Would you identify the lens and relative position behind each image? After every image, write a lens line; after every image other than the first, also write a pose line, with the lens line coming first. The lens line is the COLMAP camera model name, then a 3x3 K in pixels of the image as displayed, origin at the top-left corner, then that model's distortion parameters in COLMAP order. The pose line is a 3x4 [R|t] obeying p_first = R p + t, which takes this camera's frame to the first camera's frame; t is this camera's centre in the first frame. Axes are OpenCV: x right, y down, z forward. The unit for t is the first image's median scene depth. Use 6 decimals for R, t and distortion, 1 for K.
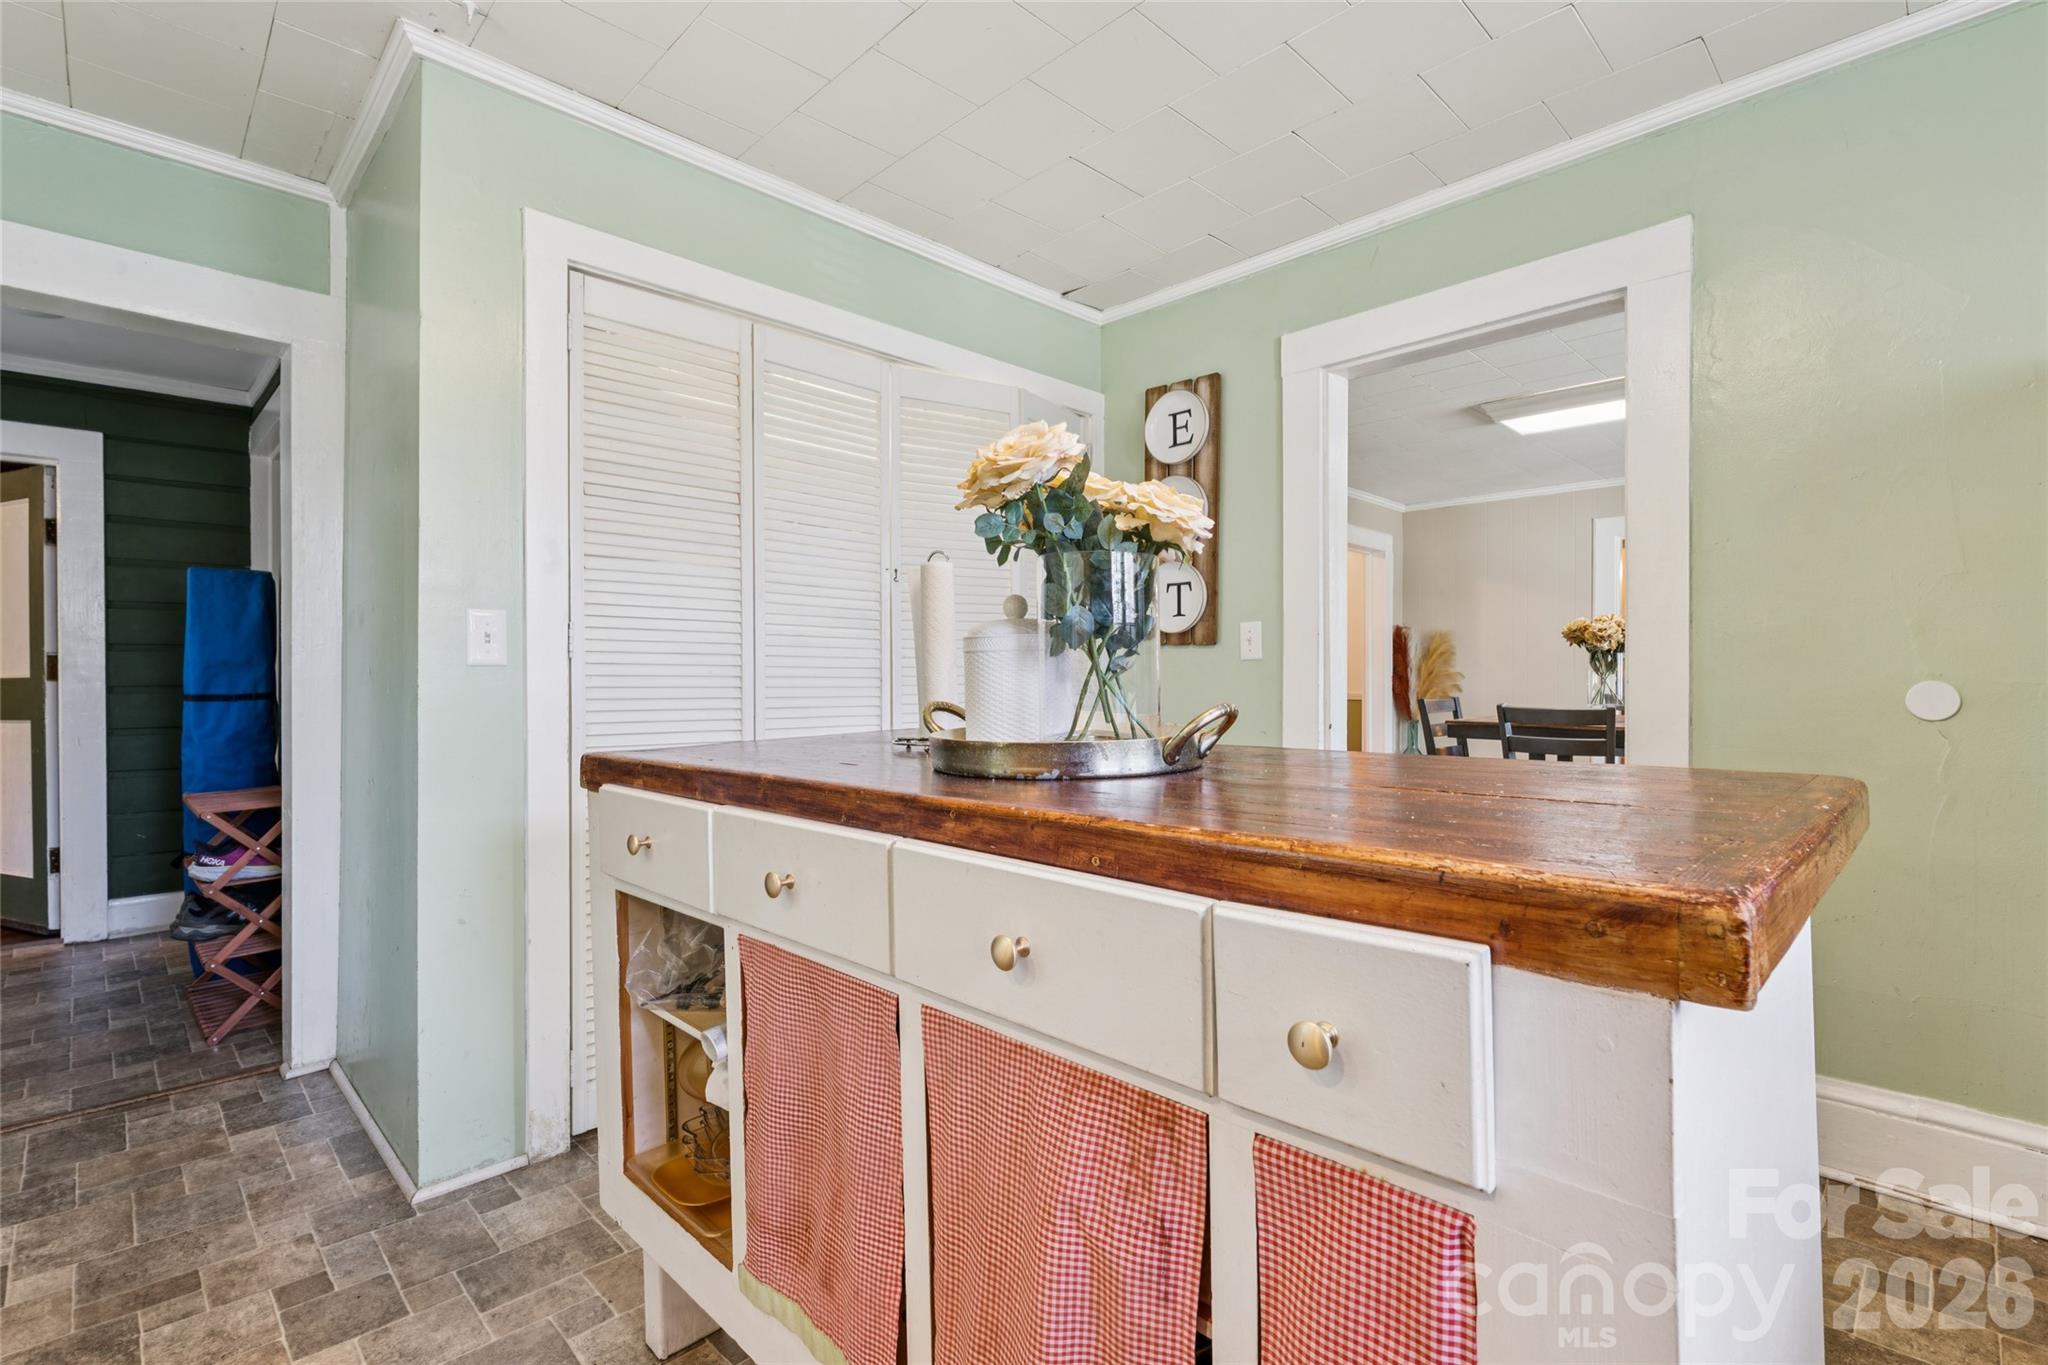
lens RADIAL K [[942.4, 0, 1024.0], [0, 942.4, 682.5], [0, 0, 1]] dist [-0.000945, 0.000114]
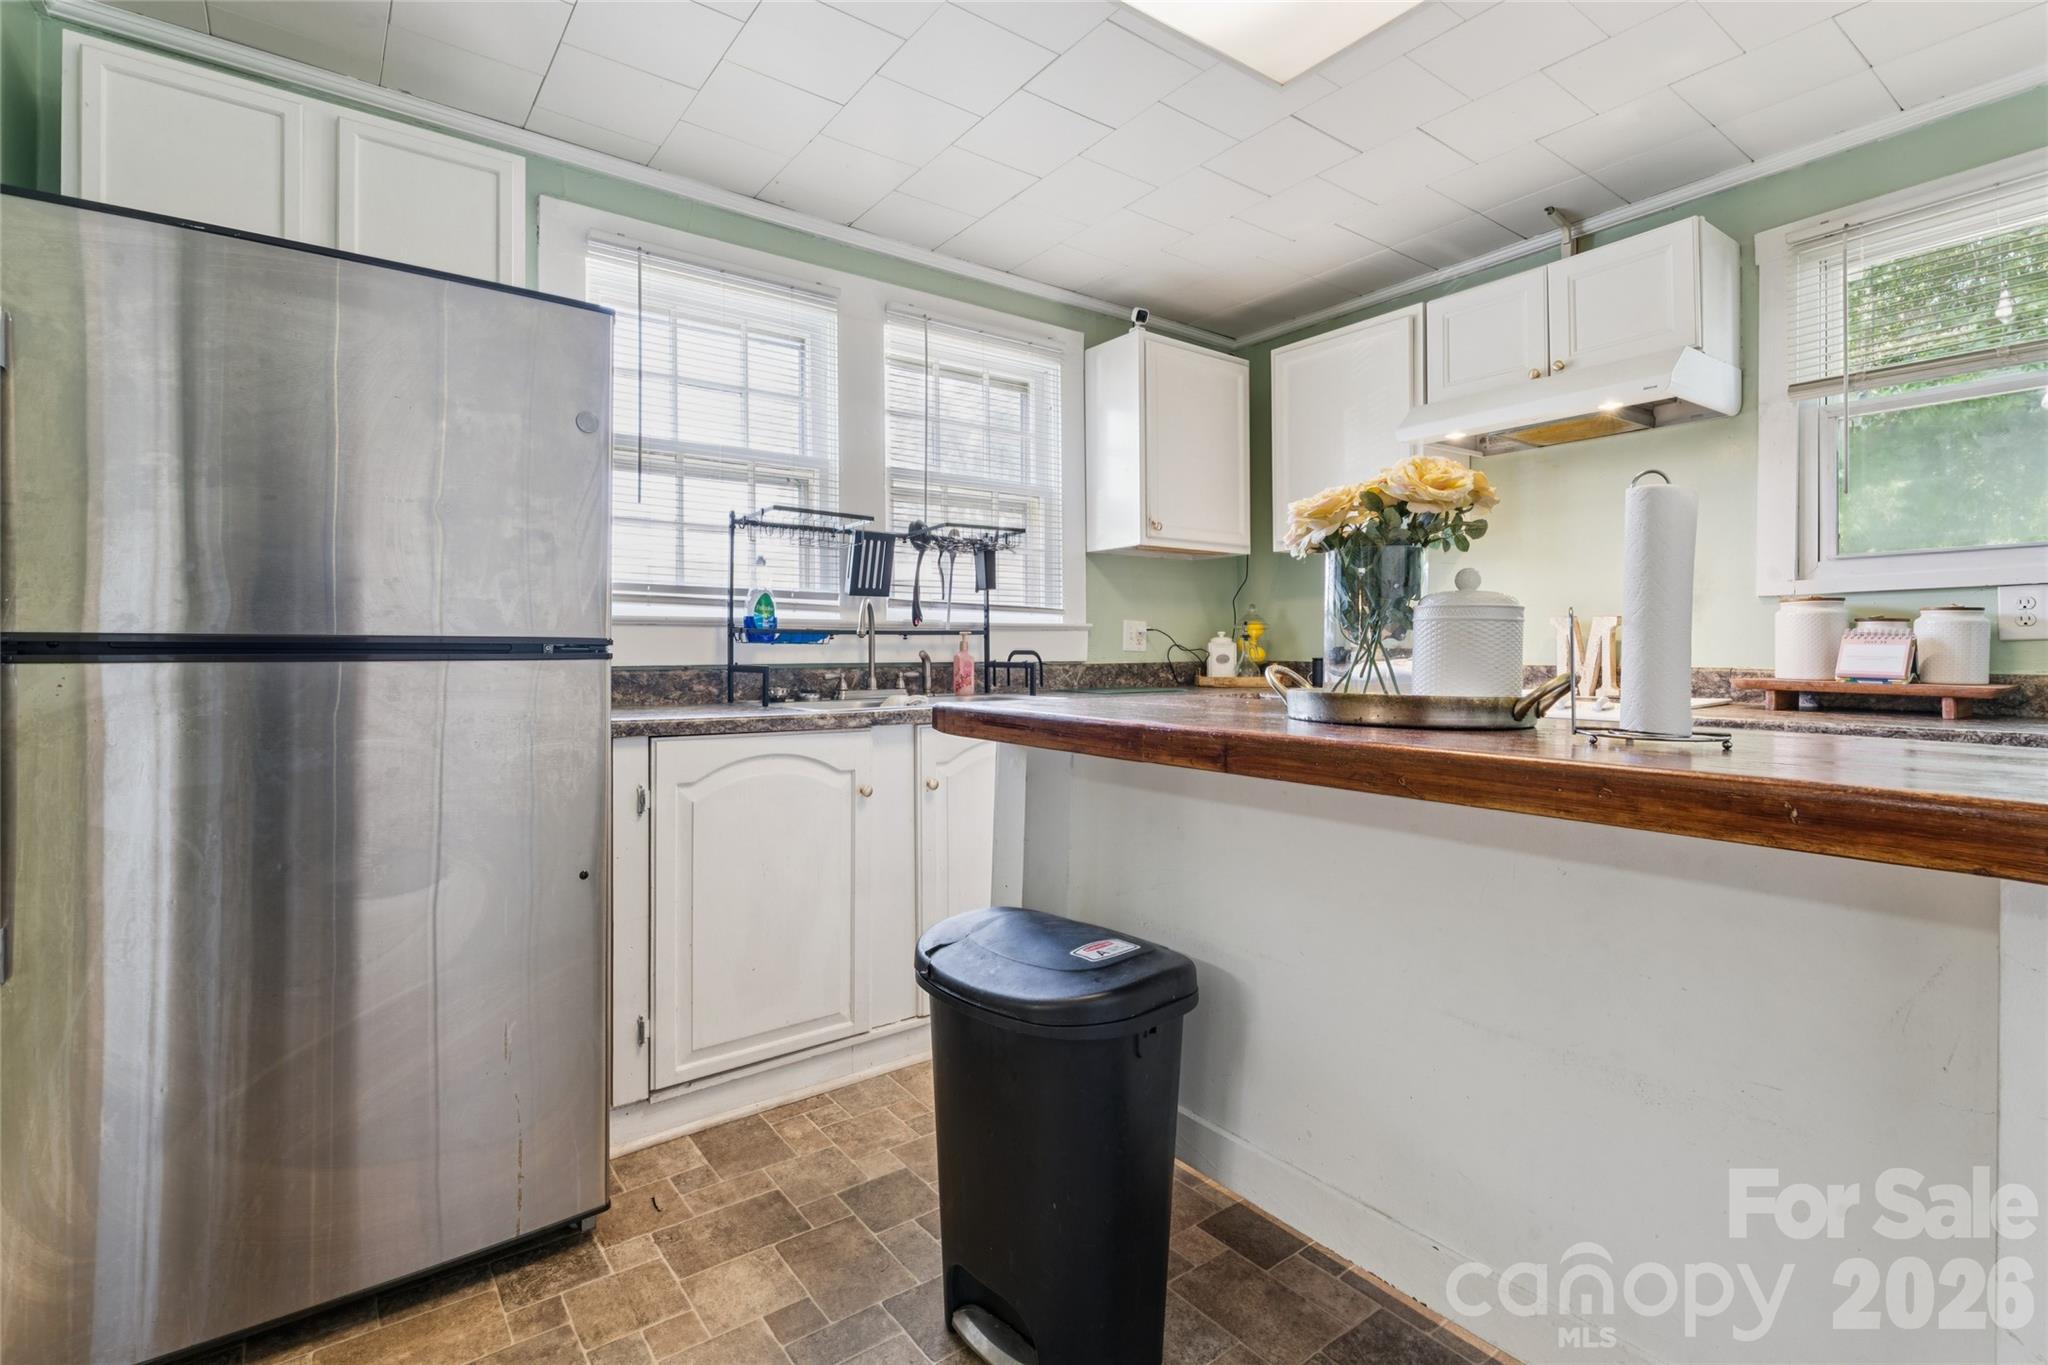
lens RADIAL K [[947.4, 0, 1024.0], [0, 947.4, 682.5], [0, 0, 1]] dist [0.007399, 0.000190]
pose [[-0.991785, 0.002188, 0.127895, -1.007988], [0.006012, 0.999546, 0.029518, 0.010339], [-0.127772, 0.030045, -0.991348, 2.060119]]
